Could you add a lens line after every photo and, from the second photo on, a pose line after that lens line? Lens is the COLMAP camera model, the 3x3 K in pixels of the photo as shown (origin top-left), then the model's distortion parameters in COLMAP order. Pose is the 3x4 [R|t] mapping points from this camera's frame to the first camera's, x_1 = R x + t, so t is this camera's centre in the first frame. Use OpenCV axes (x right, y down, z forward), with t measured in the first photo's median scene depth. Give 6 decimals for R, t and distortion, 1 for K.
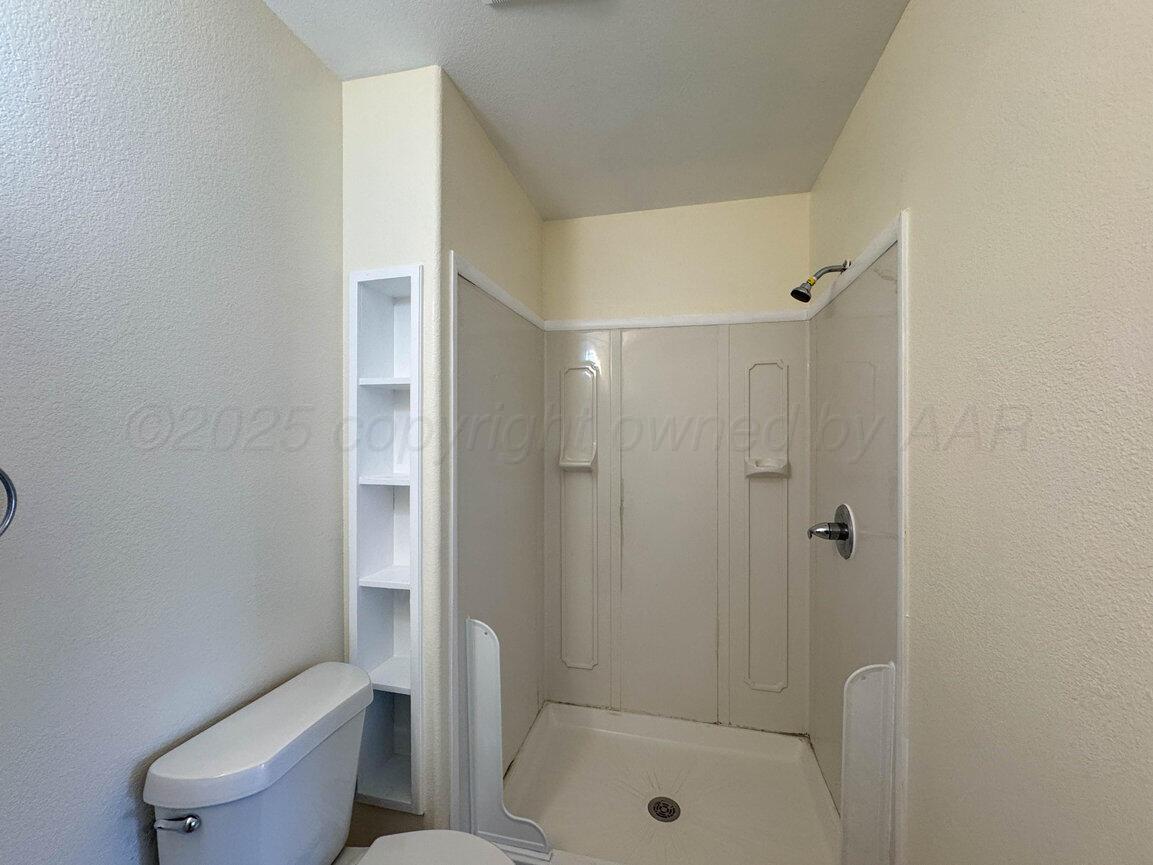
lens RADIAL K [[462.0, 0, 577.8], [0, 462.0, 427.9], [0, 0, 1]] dist [-0.000419, 0.000085]
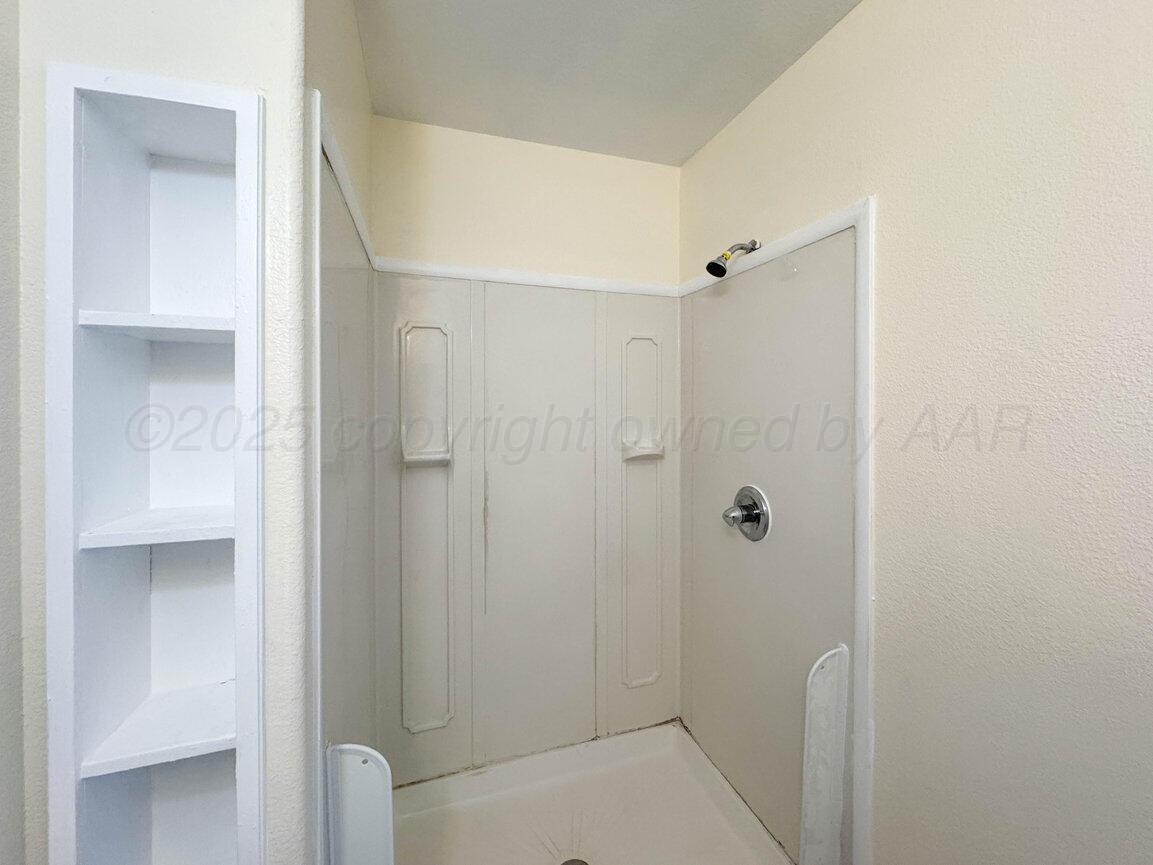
lens RADIAL K [[469.7, 0, 576.6], [0, 469.7, 400.3], [0, 0, 1]] dist [-0.001731, 0.000274]
pose [[0.853688, 0.000237, 0.520784, -0.264001], [-0.001585, 0.999996, 0.002143, -0.019405], [-0.520782, -0.002655, 0.853686, 0.325445]]
